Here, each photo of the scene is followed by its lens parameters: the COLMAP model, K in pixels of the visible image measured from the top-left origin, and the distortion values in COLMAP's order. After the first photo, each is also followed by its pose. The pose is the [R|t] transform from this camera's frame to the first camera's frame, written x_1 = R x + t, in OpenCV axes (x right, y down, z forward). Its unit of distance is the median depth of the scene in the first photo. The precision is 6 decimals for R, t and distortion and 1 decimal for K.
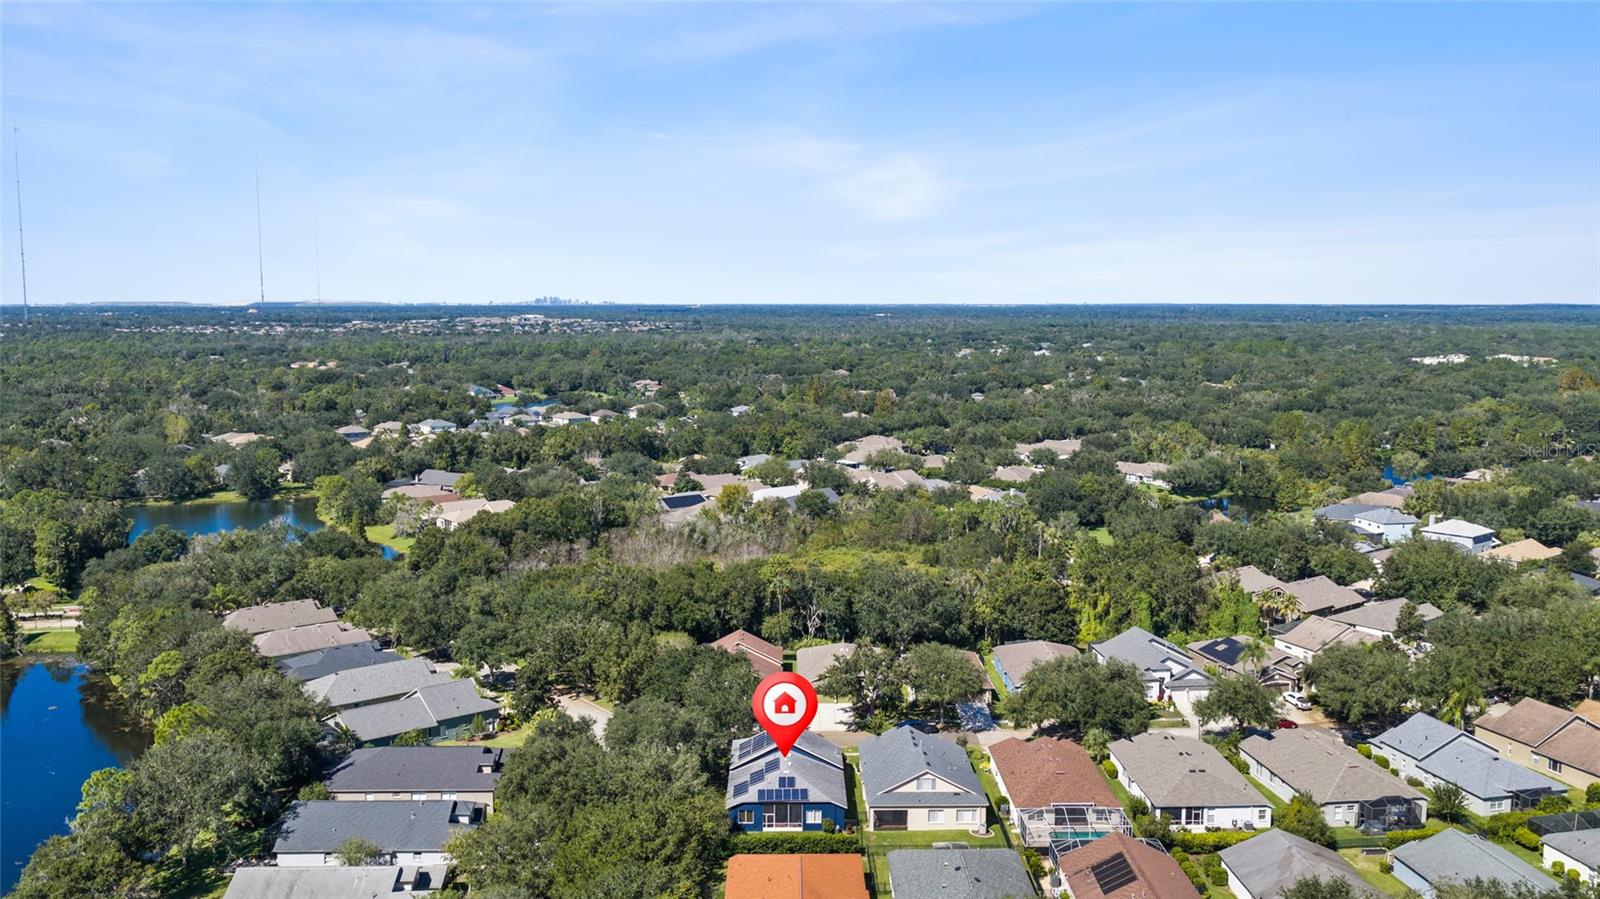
lens RADIAL K [[1330.1, 0, 800.0], [0, 1330.1, 450.0], [0, 0, 1]] dist [-0.001692, -0.001499]
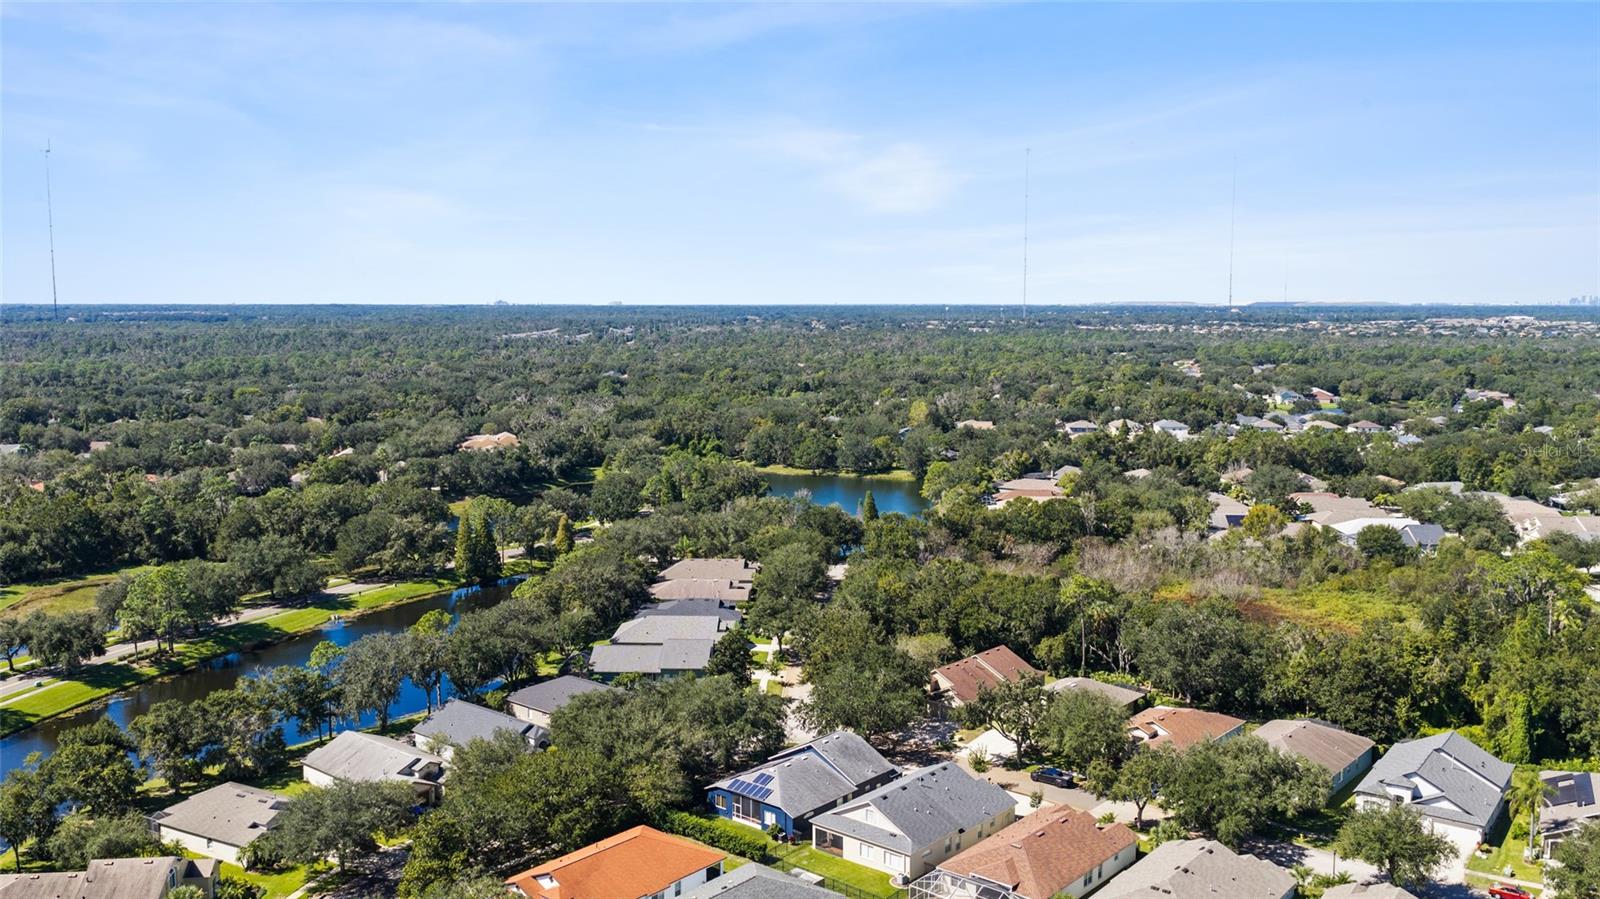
lens RADIAL K [[1330.1, 0, 800.0], [0, 1330.1, 449.0], [0, 0, 1]] dist [-0.001692, -0.001499]
pose [[0.749031, 0.074460, -0.658337, 0.268909], [-0.074671, 0.996821, 0.027786, -0.012502], [0.658313, 0.028346, 0.752210, 0.102693]]
